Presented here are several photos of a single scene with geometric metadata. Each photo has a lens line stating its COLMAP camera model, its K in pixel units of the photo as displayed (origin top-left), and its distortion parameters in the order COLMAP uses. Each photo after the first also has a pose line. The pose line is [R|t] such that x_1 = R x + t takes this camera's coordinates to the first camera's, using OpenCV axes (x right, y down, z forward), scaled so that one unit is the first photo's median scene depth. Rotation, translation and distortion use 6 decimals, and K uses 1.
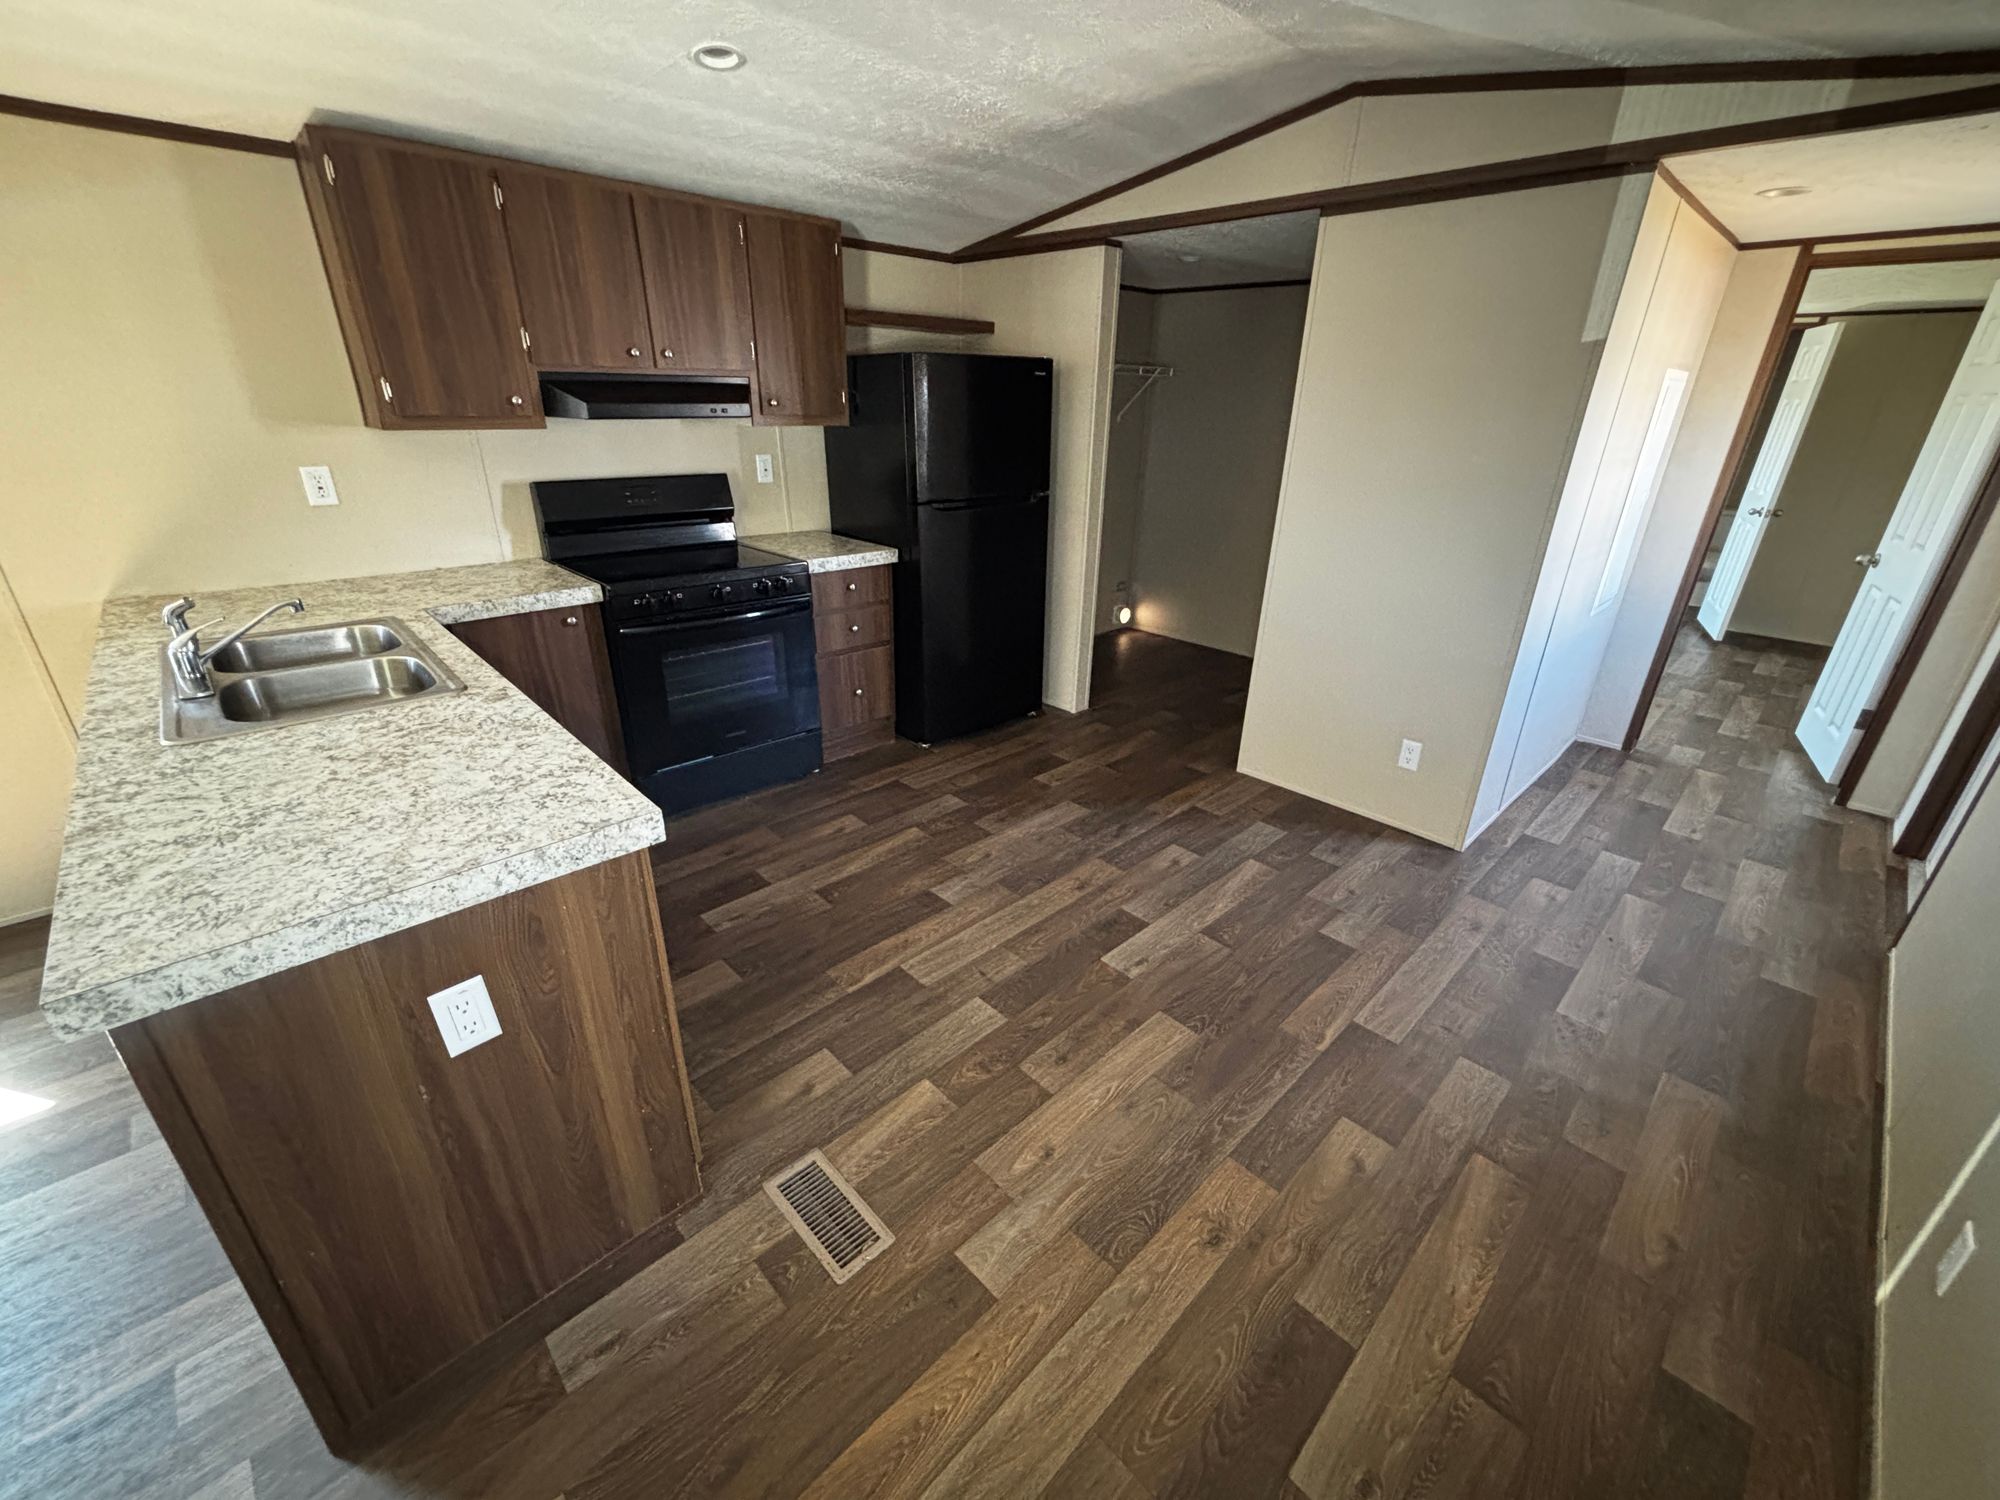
lens RADIAL K [[808.4, 0, 999.3], [0, 808.4, 755.4], [0, 0, 1]] dist [-0.009069, 0.001950]
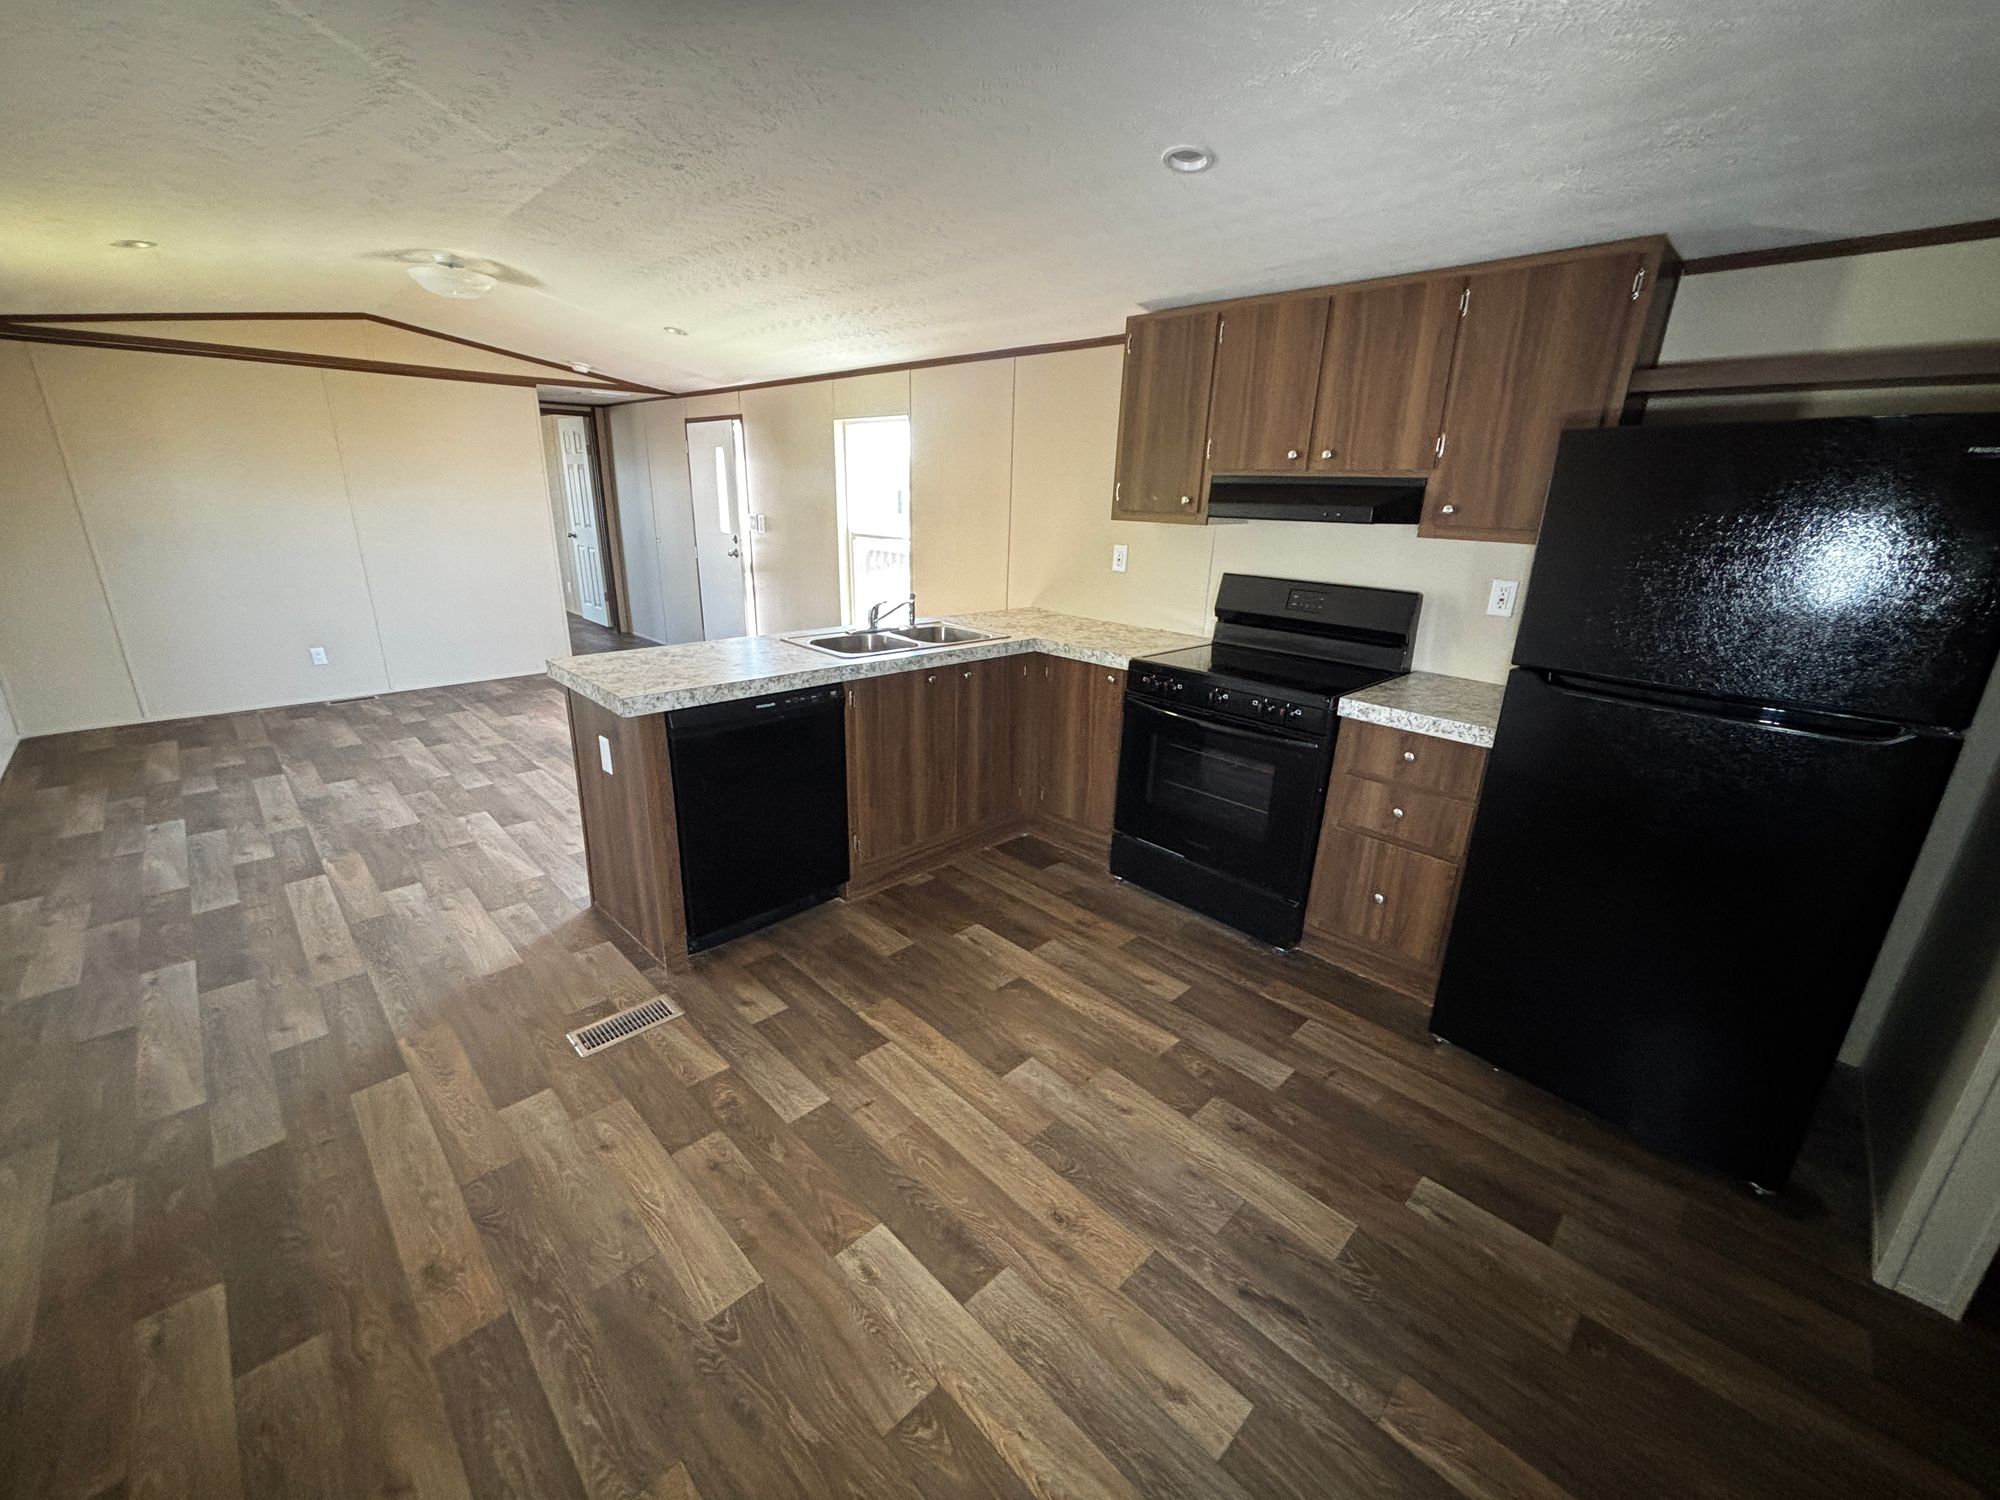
lens RADIAL K [[808.4, 0, 997.3], [0, 808.4, 747.5], [0, 0, 1]] dist [-0.009069, 0.001950]
pose [[0.003230, 0.283350, -0.959011, 0.620569], [-0.430533, 0.865977, 0.254412, -0.305805], [0.902569, 0.412064, 0.124789, 0.740685]]
